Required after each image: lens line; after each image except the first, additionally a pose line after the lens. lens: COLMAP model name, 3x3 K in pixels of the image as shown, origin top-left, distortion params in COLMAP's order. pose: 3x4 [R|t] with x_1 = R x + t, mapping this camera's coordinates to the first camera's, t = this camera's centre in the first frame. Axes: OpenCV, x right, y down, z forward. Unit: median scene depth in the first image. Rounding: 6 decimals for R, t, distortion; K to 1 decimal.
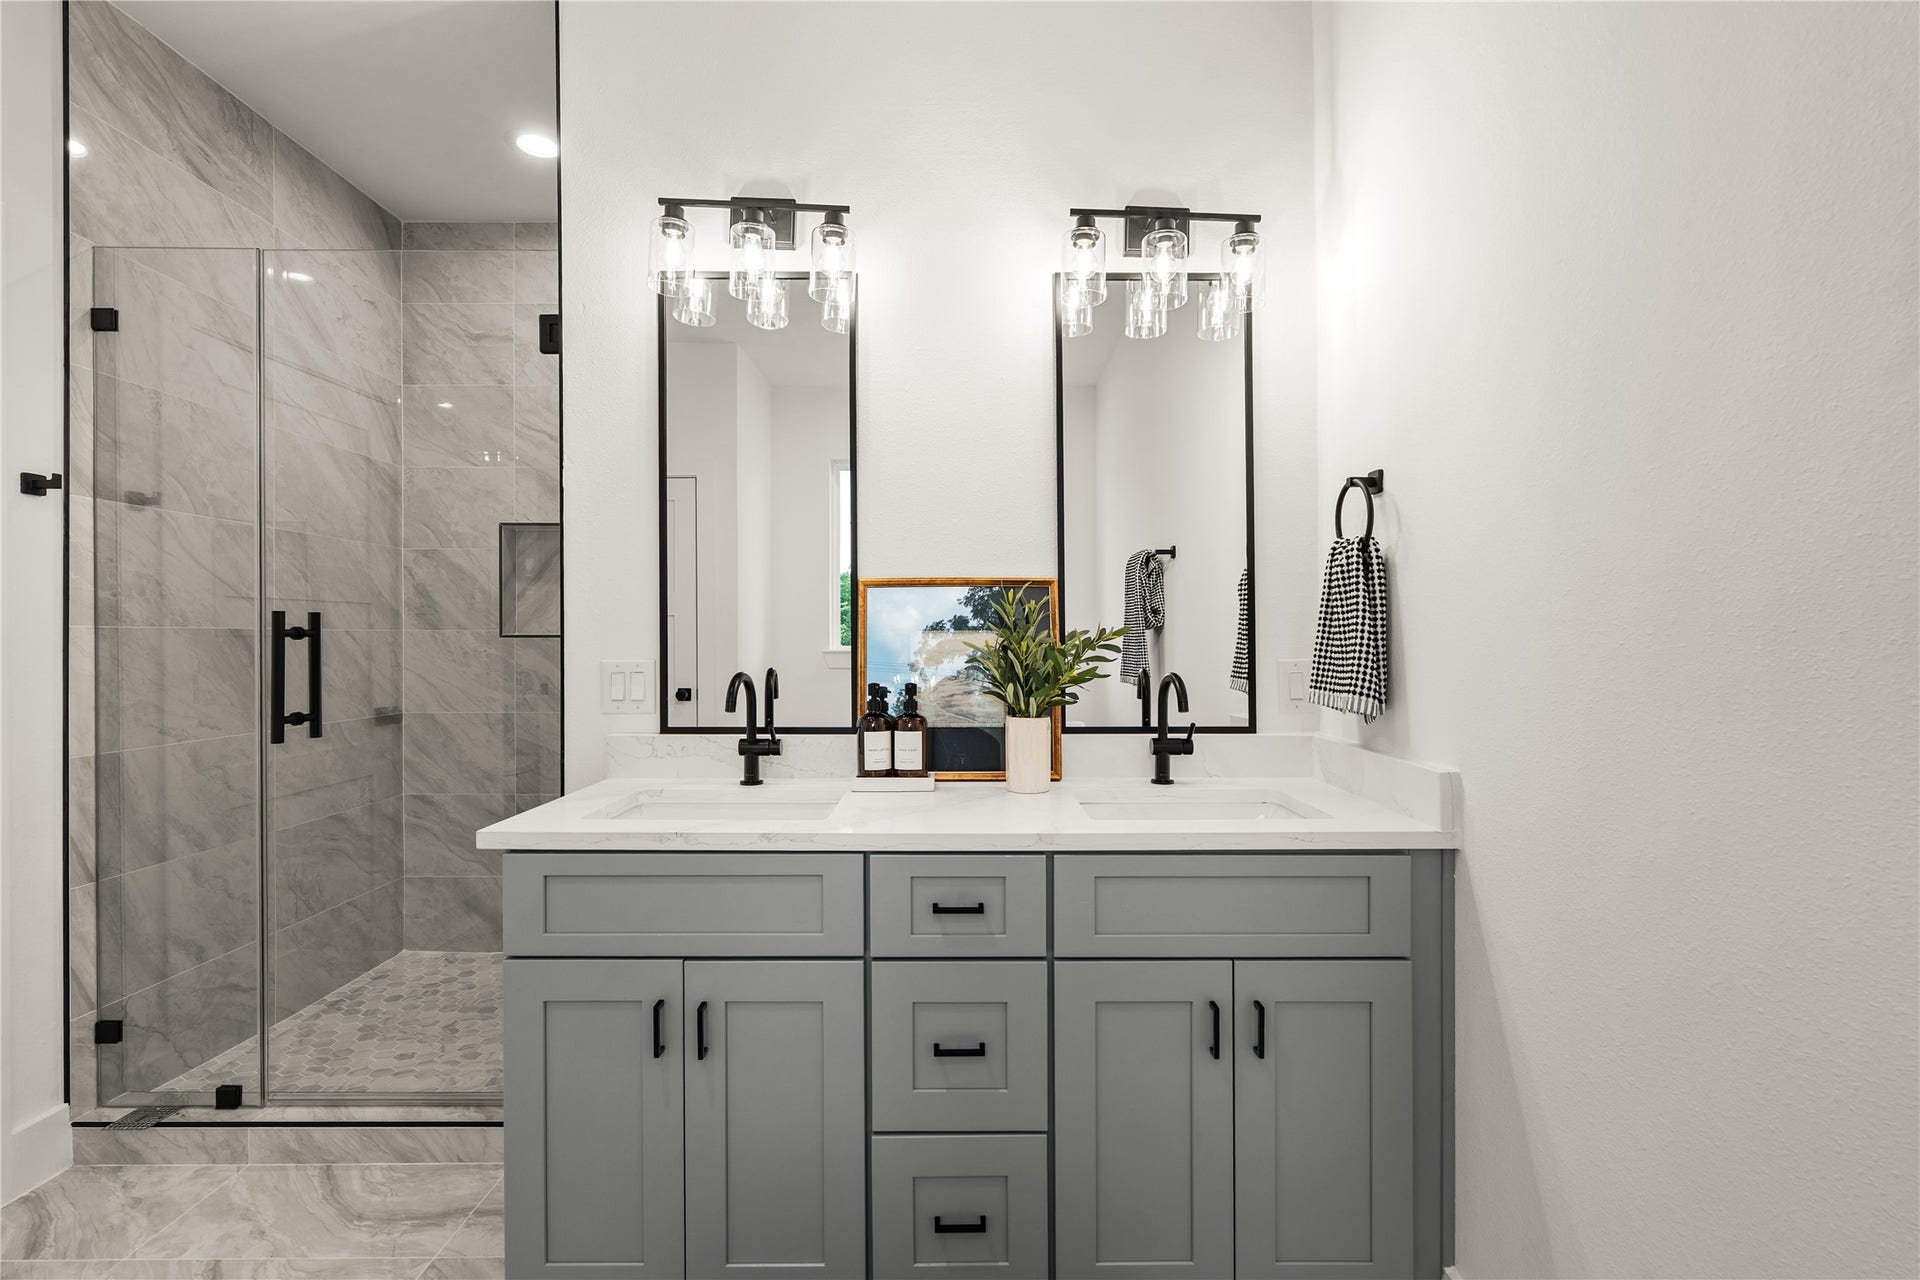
lens RADIAL K [[856.9, 0, 956.3], [0, 856.9, 640.6], [0, 0, 1]] dist [-0.002986, -0.000012]
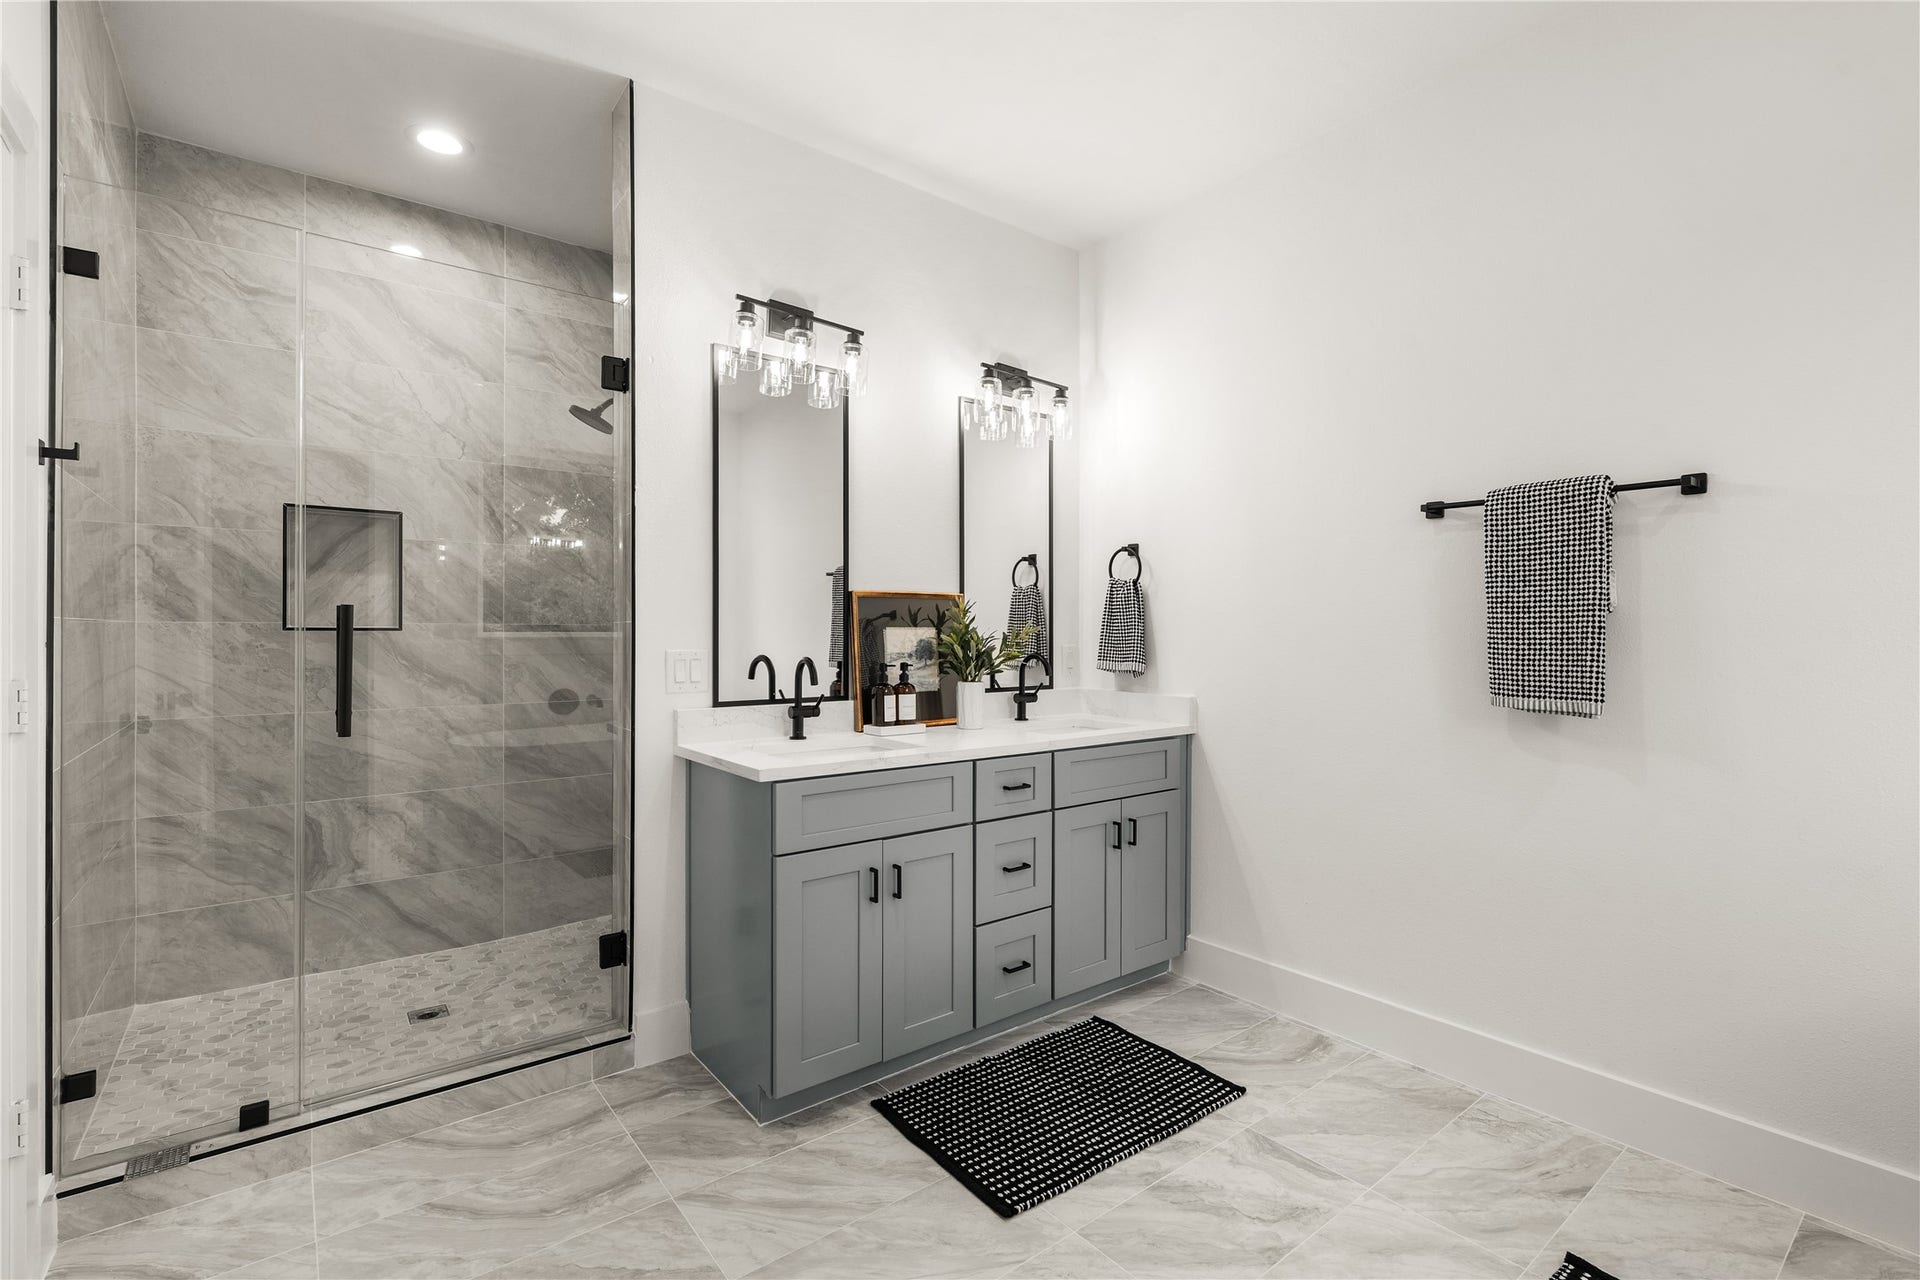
lens RADIAL K [[856.9, 0, 950.2], [0, 856.9, 638.6], [0, 0, 1]] dist [-0.002986, -0.000012]
pose [[0.798638, -0.004090, 0.601797, -0.828936], [-0.000385, 0.999973, 0.007306, -0.002824], [-0.601811, -0.006066, 0.798615, -0.226698]]
